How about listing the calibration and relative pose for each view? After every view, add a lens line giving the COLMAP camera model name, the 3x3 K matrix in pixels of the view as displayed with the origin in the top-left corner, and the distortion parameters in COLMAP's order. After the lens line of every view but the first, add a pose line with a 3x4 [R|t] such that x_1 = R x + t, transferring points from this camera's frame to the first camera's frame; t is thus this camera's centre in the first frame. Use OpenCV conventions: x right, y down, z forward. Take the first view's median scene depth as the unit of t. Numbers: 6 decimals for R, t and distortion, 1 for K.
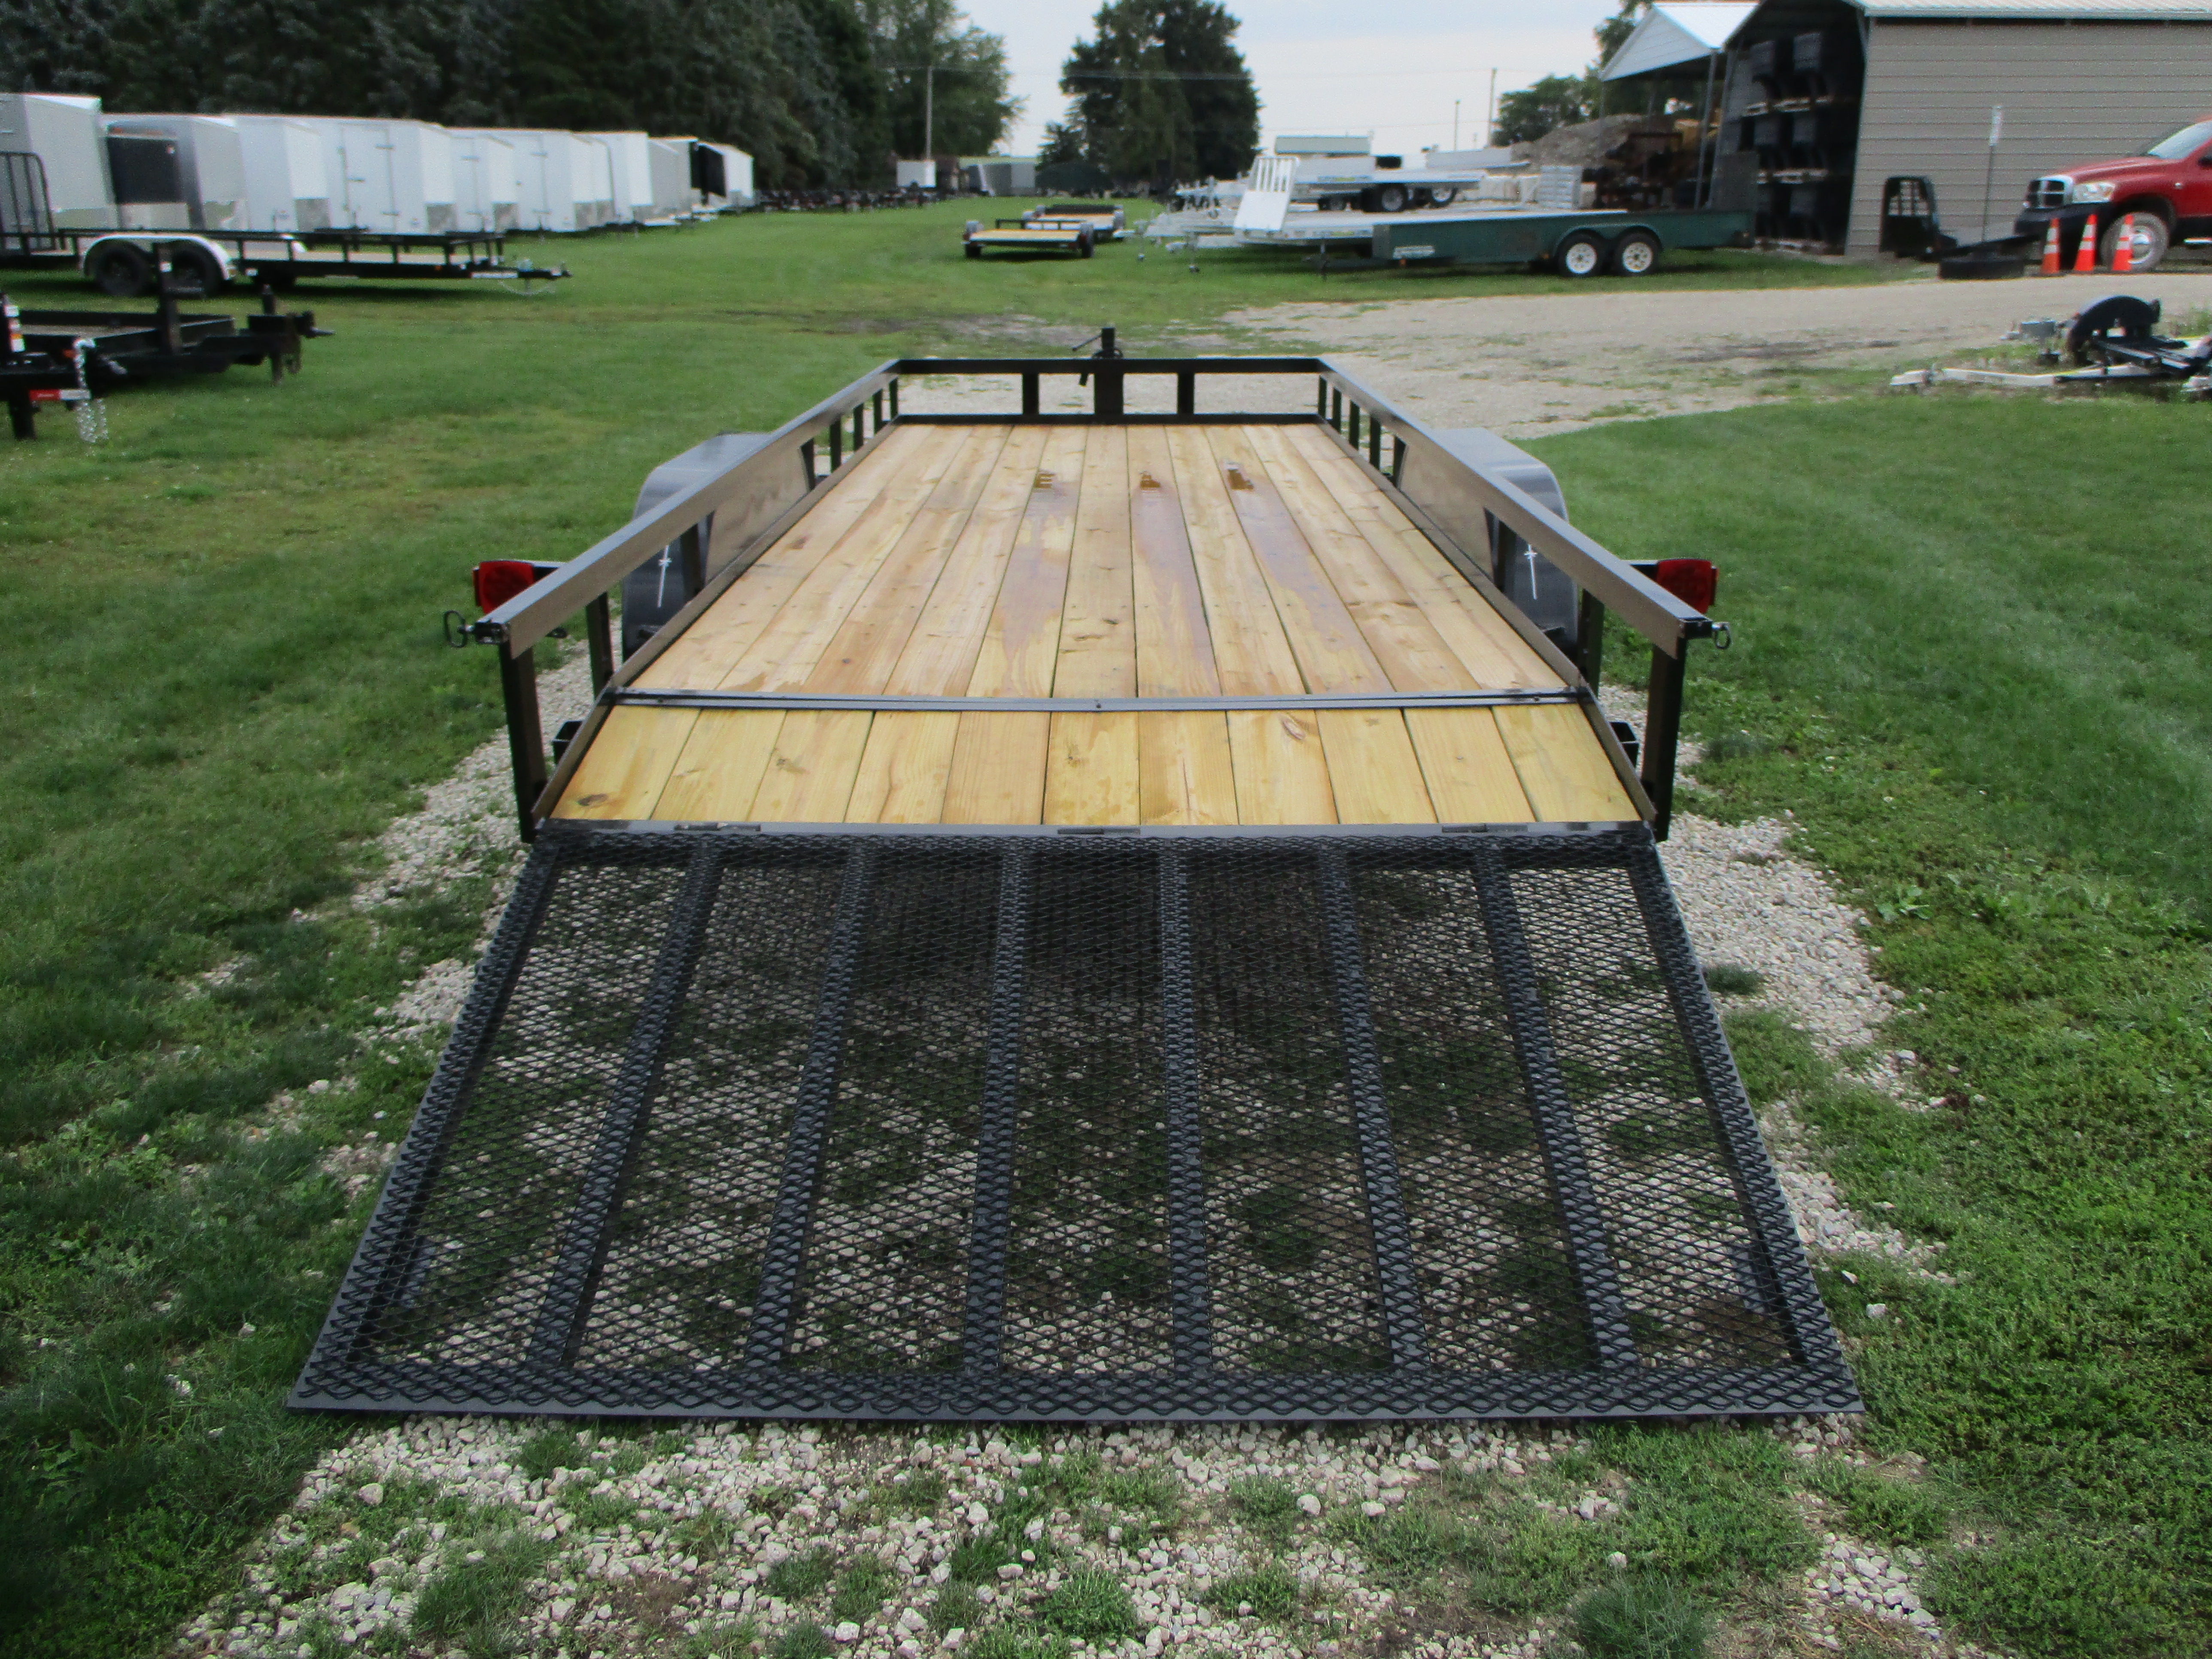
lens RADIAL K [[1700.8, 0, 1101.1], [0, 1700.8, 834.8], [0, 0, 1]] dist [0.000389, -0.024833]
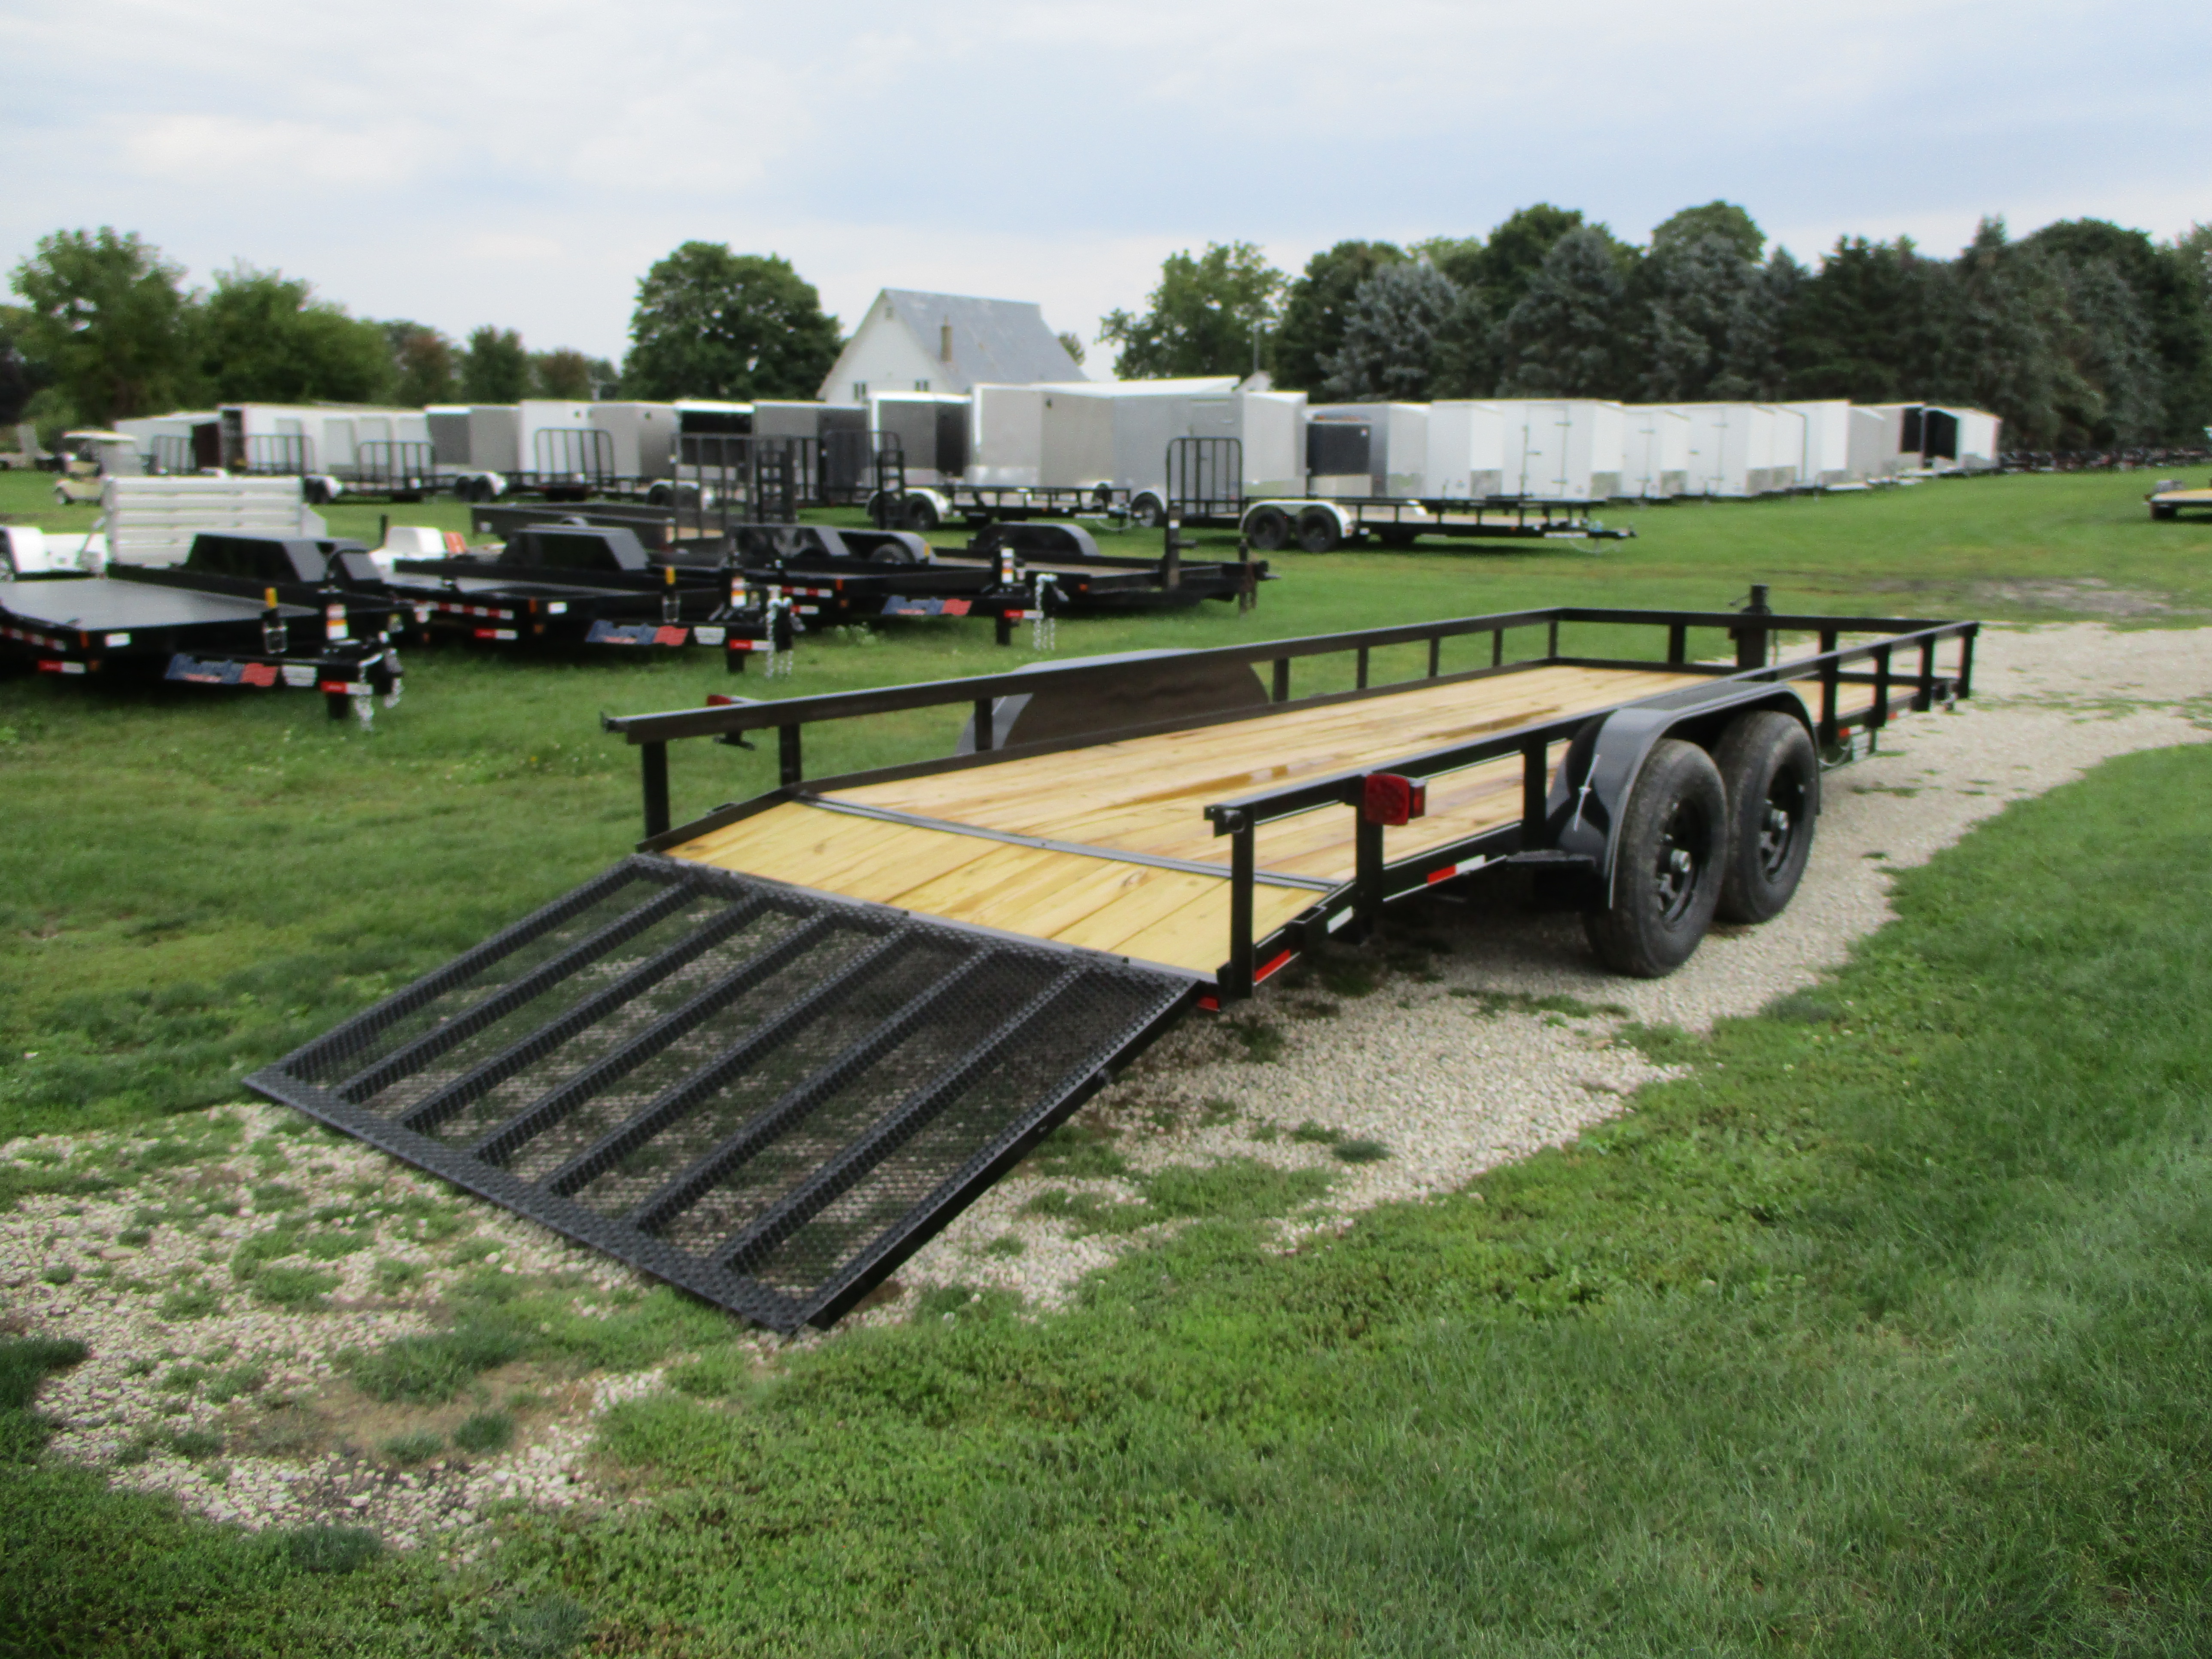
lens RADIAL K [[1700.8, 0, 1090.4], [0, 1700.8, 816.5], [0, 0, 1]] dist [0.000389, -0.024833]
pose [[0.766651, 0.108351, -0.632856, 0.133558], [-0.204873, 0.975416, -0.081186, 0.000031], [0.608501, 0.191897, 0.770001, 0.002131]]
